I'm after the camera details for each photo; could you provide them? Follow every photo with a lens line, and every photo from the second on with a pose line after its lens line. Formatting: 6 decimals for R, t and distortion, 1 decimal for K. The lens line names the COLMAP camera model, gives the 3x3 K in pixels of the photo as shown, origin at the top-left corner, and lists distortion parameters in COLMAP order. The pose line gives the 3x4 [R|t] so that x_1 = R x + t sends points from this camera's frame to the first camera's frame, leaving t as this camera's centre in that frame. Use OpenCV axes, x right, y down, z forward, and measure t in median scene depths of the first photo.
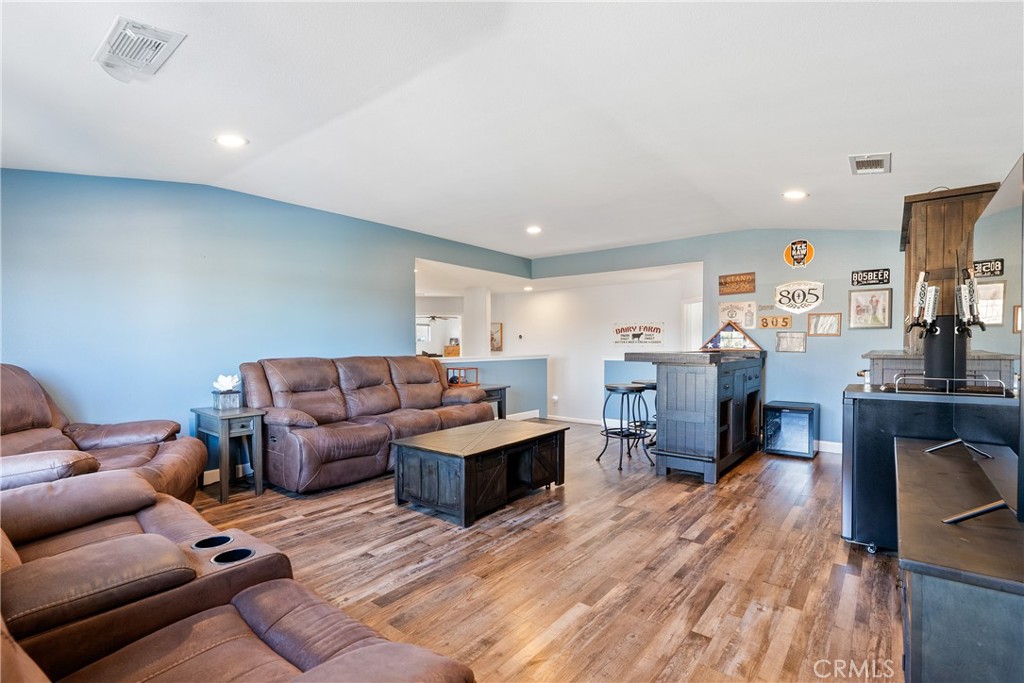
lens RADIAL K [[482.8, 0, 512.0], [0, 482.8, 341.5], [0, 0, 1]] dist [-0.003945, -0.000255]
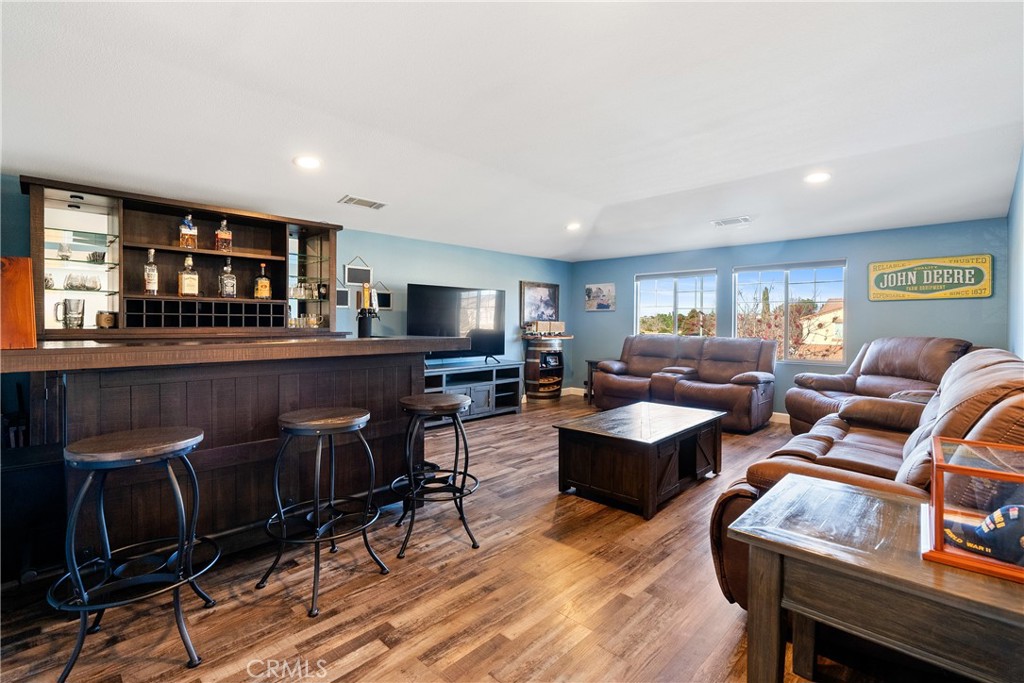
lens RADIAL K [[468.0, 0, 509.4], [0, 468.0, 328.6], [0, 0, 1]] dist [-0.002405, -0.000090]
pose [[-0.994789, -0.003797, 0.101889, 0.135355], [-0.002941, 0.999959, 0.008548, 0.003058], [-0.101917, 0.008203, -0.994759, 2.193286]]
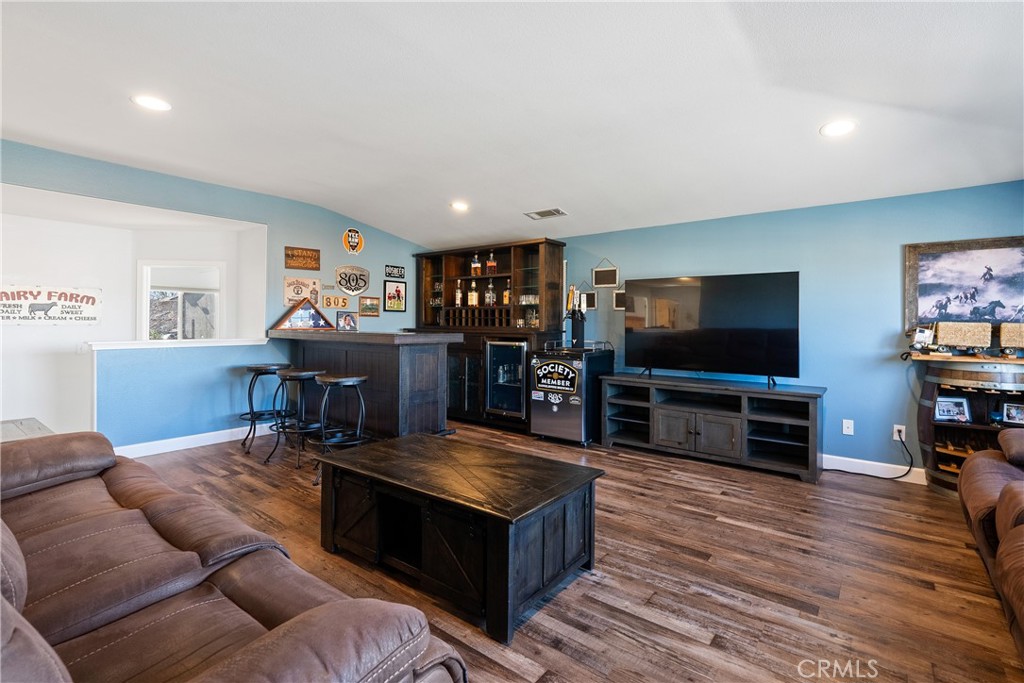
lens RADIAL K [[472.3, 0, 509.3], [0, 472.3, 314.5], [0, 0, 1]] dist [-0.001775, 0.000114]
pose [[-0.007914, 0.018583, 0.999796, -0.776124], [-0.012050, 0.999753, -0.018678, 0.001349], [-0.999896, -0.012195, -0.007688, 1.047199]]
